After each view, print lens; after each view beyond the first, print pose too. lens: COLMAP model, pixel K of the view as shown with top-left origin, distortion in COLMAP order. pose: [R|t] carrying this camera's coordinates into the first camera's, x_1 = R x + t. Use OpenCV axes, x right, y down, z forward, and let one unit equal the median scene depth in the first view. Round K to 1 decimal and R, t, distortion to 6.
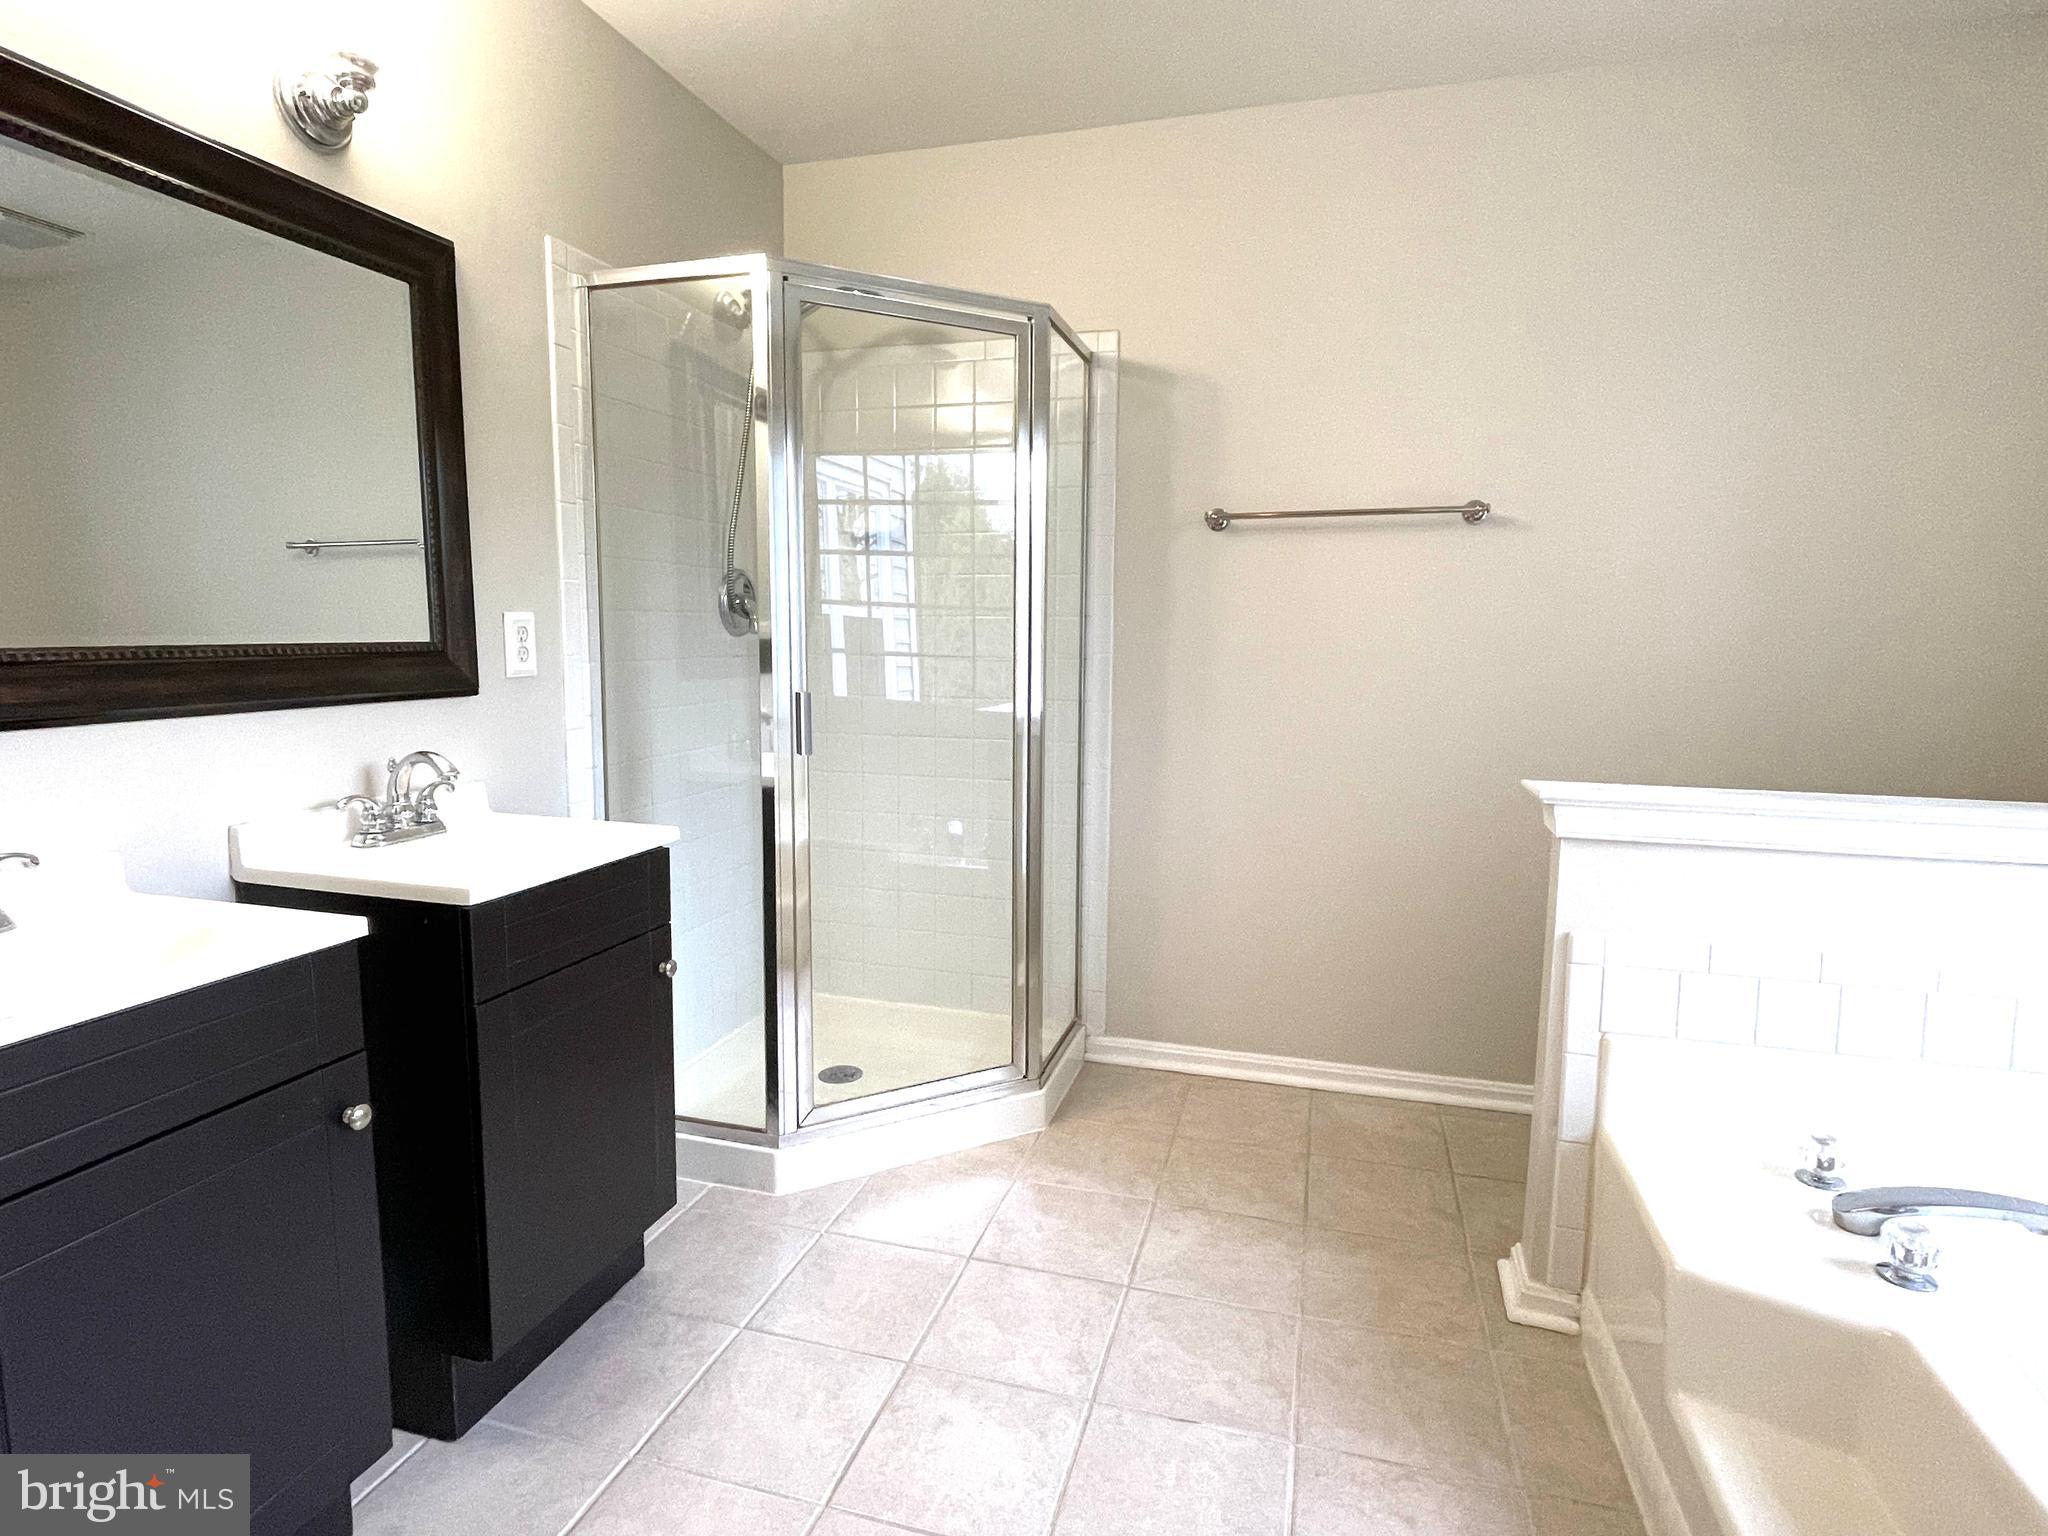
lens RADIAL K [[1079.8, 0, 1020.6], [0, 1079.8, 771.6], [0, 0, 1]] dist [0.007259, -0.003201]
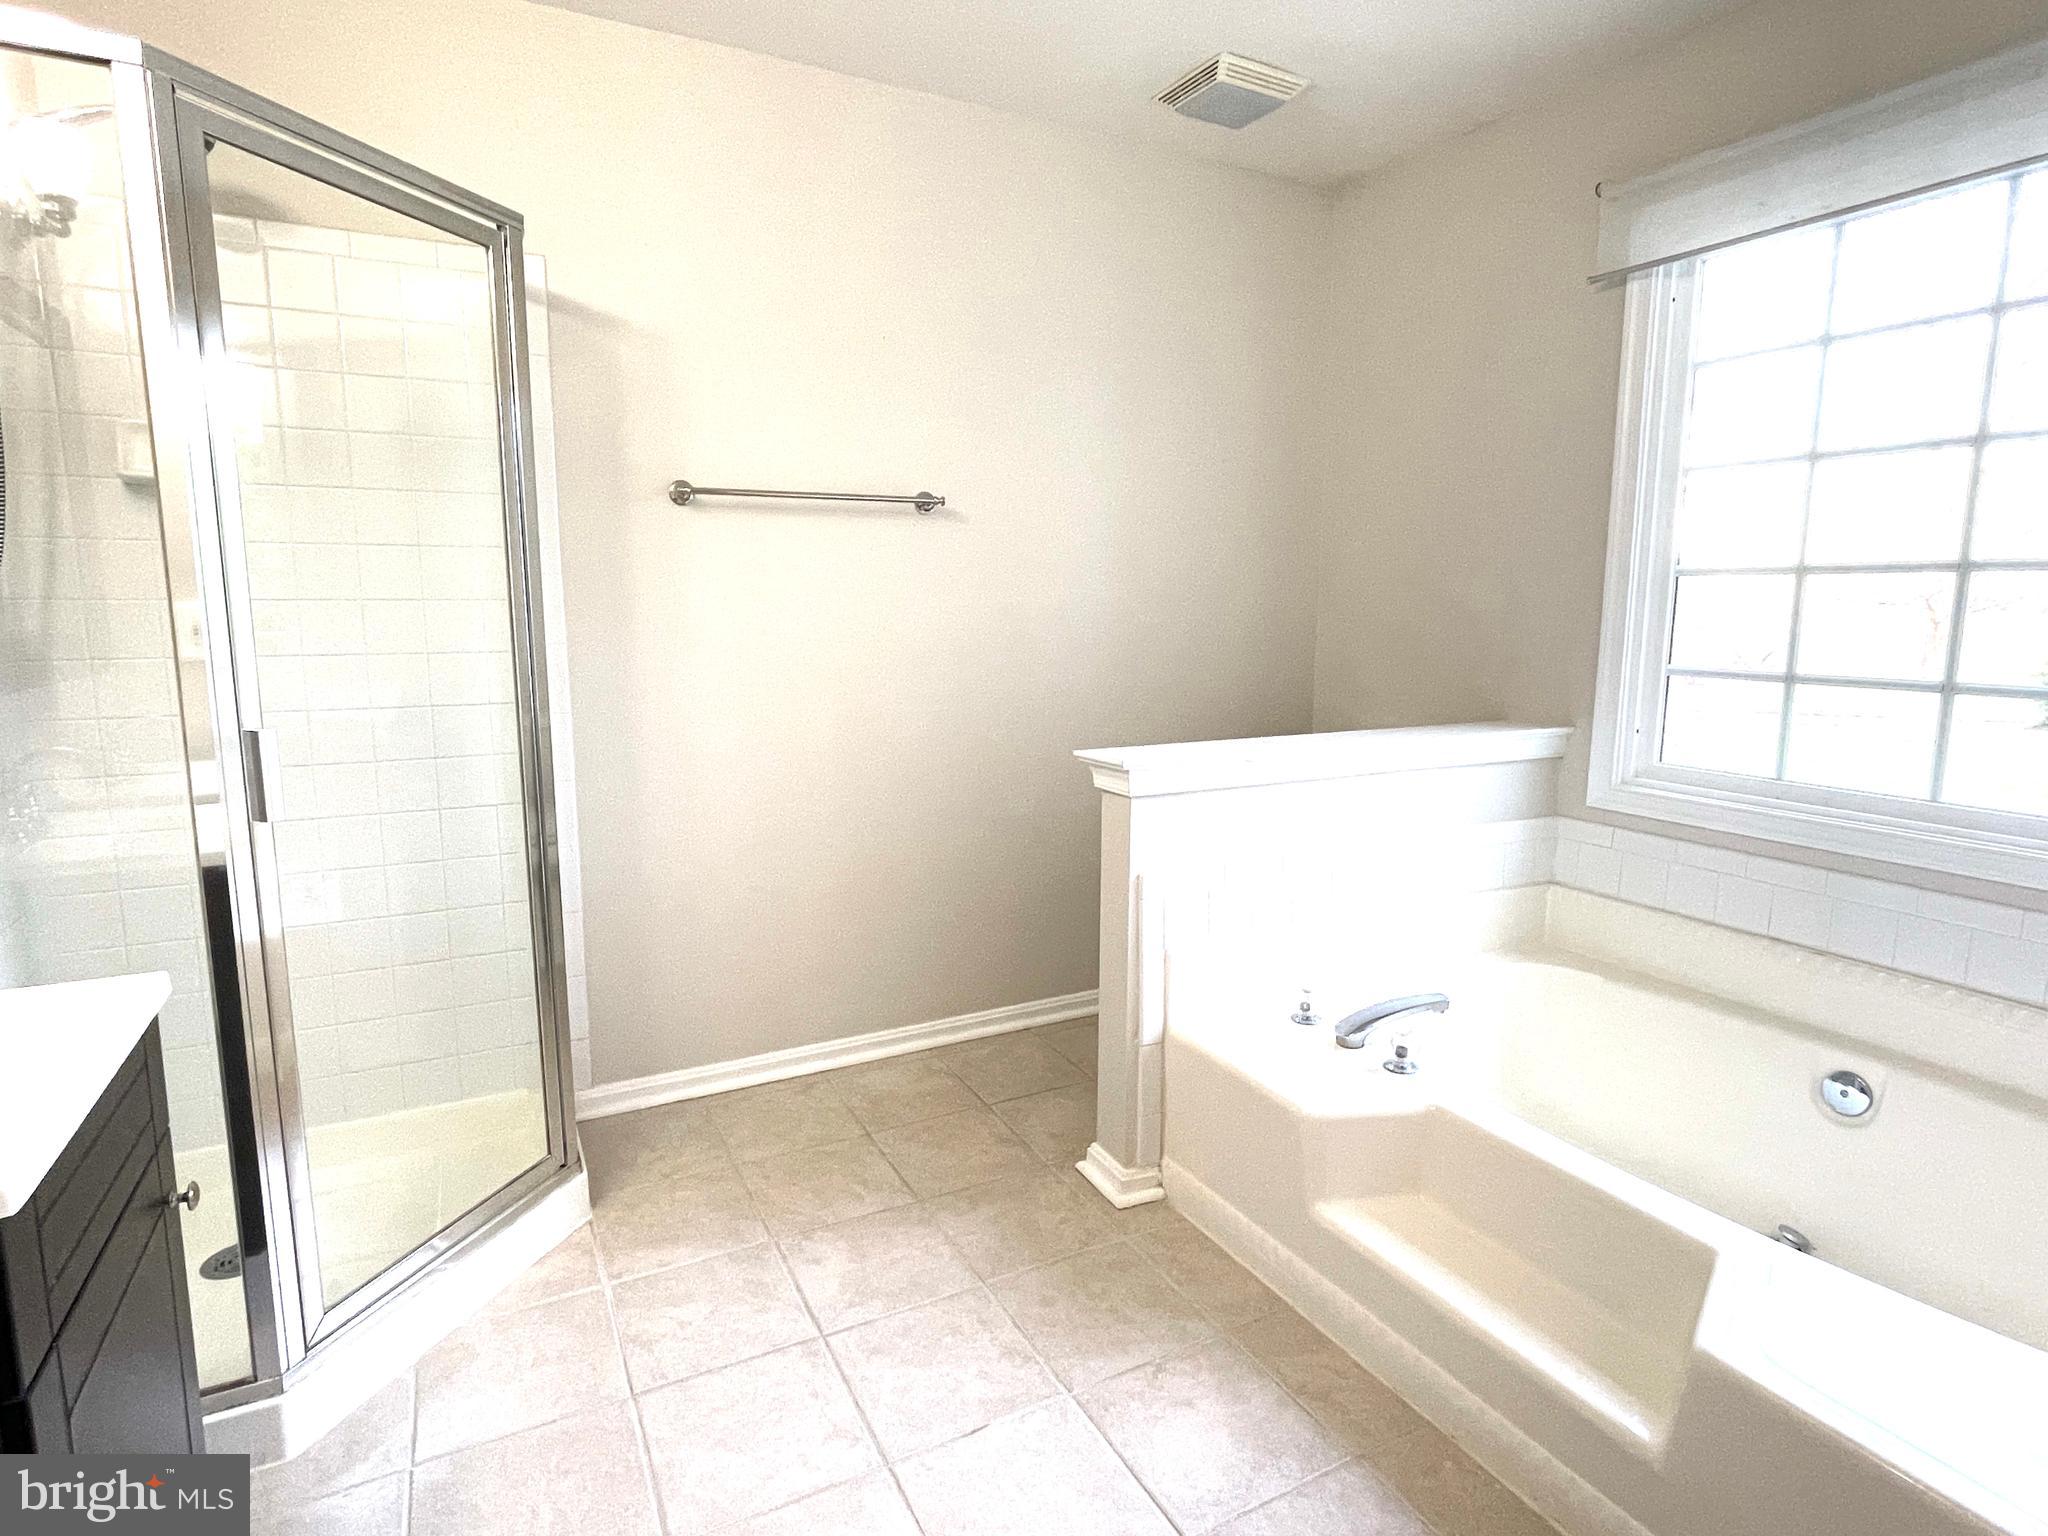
lens RADIAL K [[1079.8, 0, 1024.3], [0, 1079.8, 756.8], [0, 0, 1]] dist [0.007259, -0.003201]
pose [[0.720132, -0.102832, 0.686174, -0.344200], [0.087116, 0.994531, 0.057616, -0.052348], [-0.688346, 0.018286, 0.725152, 0.192374]]
